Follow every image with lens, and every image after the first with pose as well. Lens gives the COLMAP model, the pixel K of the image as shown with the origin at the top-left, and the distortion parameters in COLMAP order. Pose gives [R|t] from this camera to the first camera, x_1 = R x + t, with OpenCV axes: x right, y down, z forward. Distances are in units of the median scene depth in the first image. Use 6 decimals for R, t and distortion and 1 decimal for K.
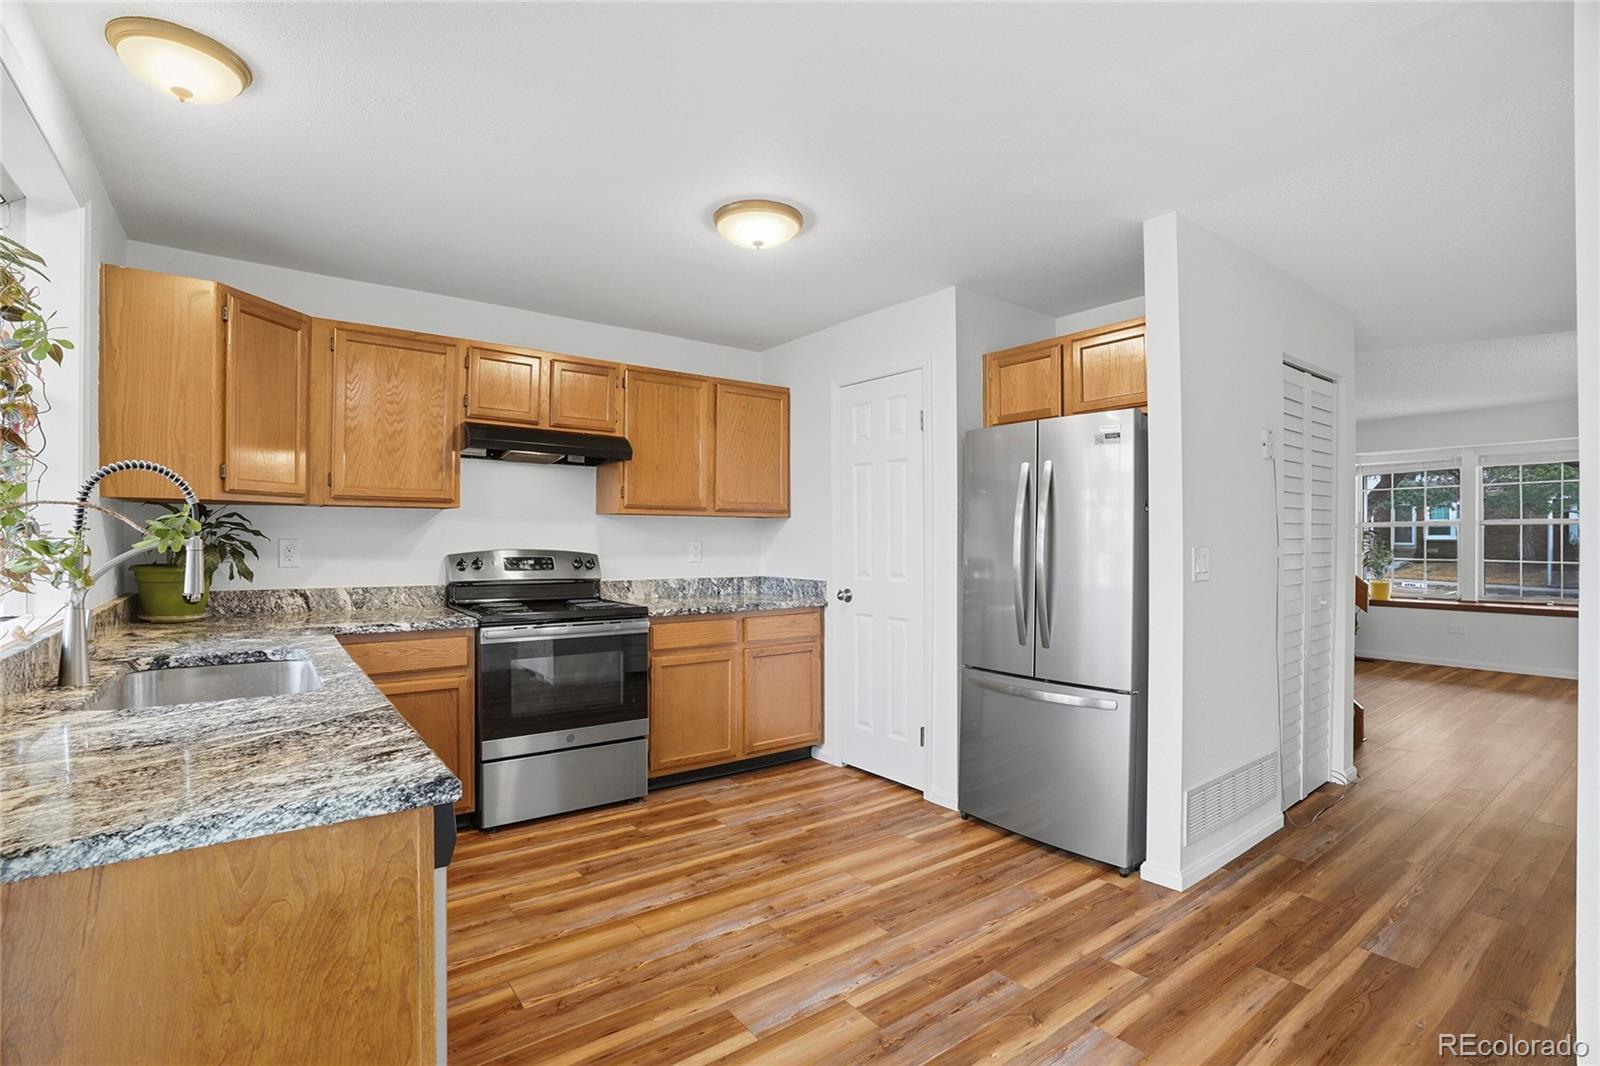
lens RADIAL K [[748.6, 0, 796.1], [0, 748.6, 533.1], [0, 0, 1]] dist [-0.074261, 0.033023]
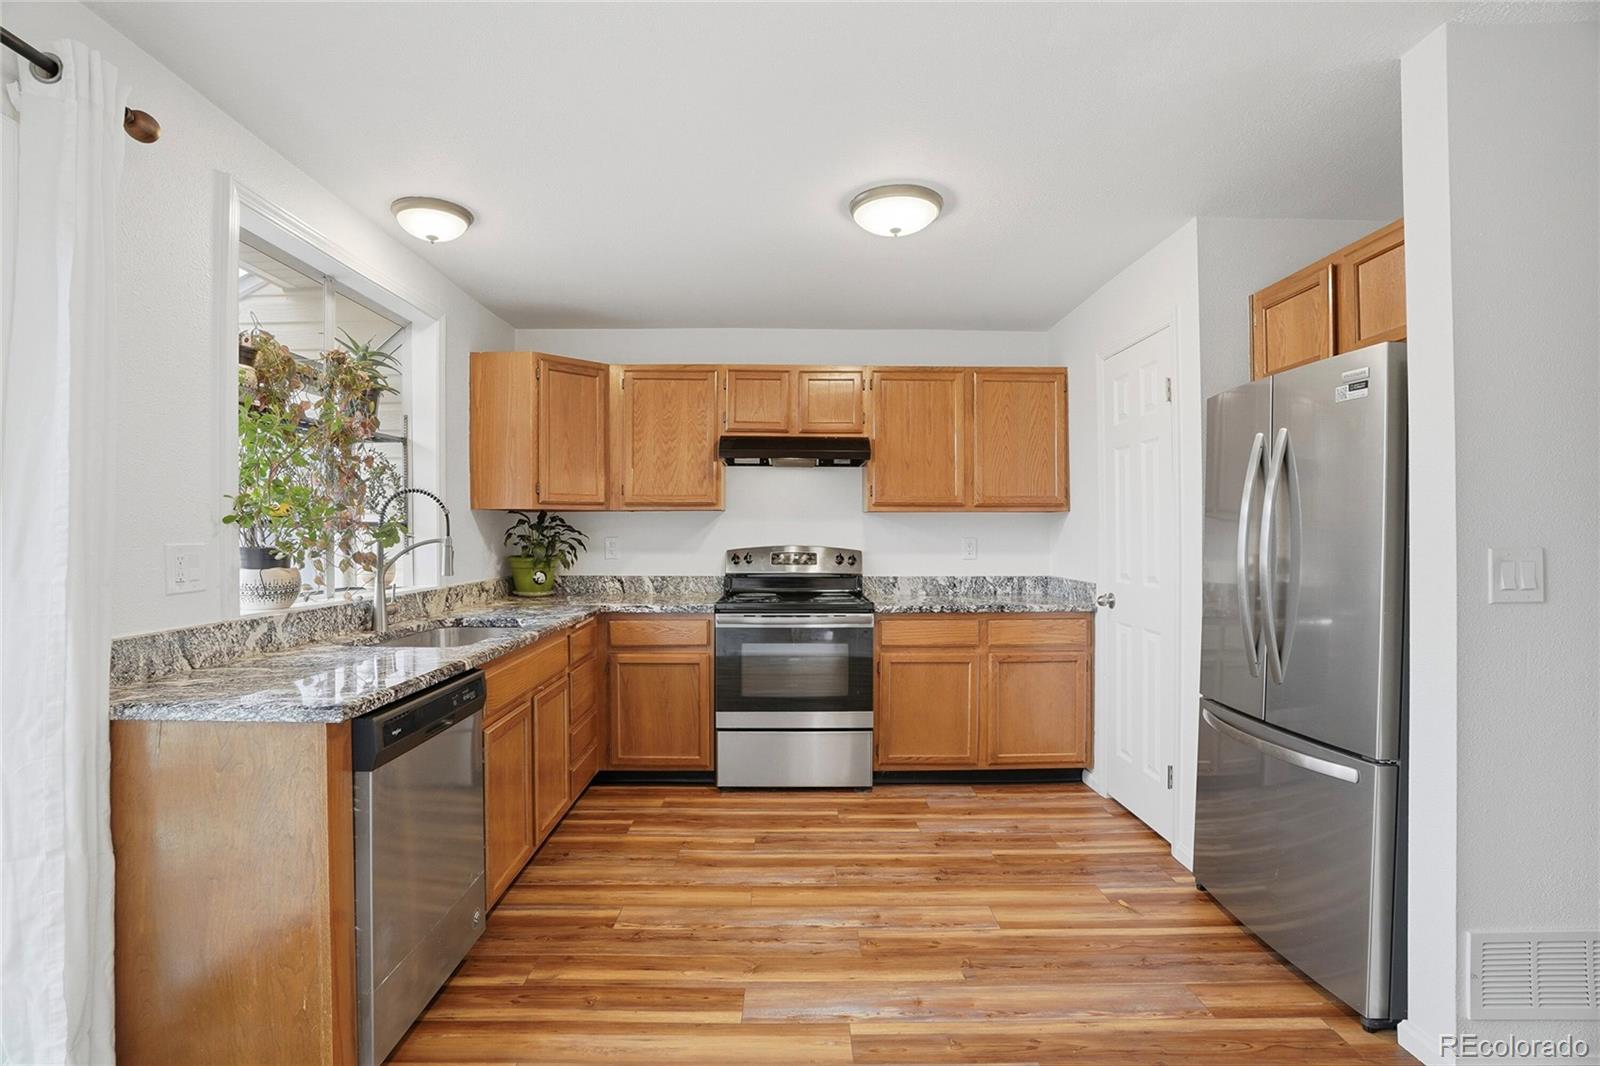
lens RADIAL K [[748.6, 0, 796.1], [0, 748.6, 533.1], [0, 0, 1]] dist [-0.074261, 0.033023]
pose [[0.805358, -0.004343, -0.592773, 0.367202], [0.007939, 0.999962, 0.003460, -0.000943], [0.592736, -0.007493, 0.805362, 0.128457]]
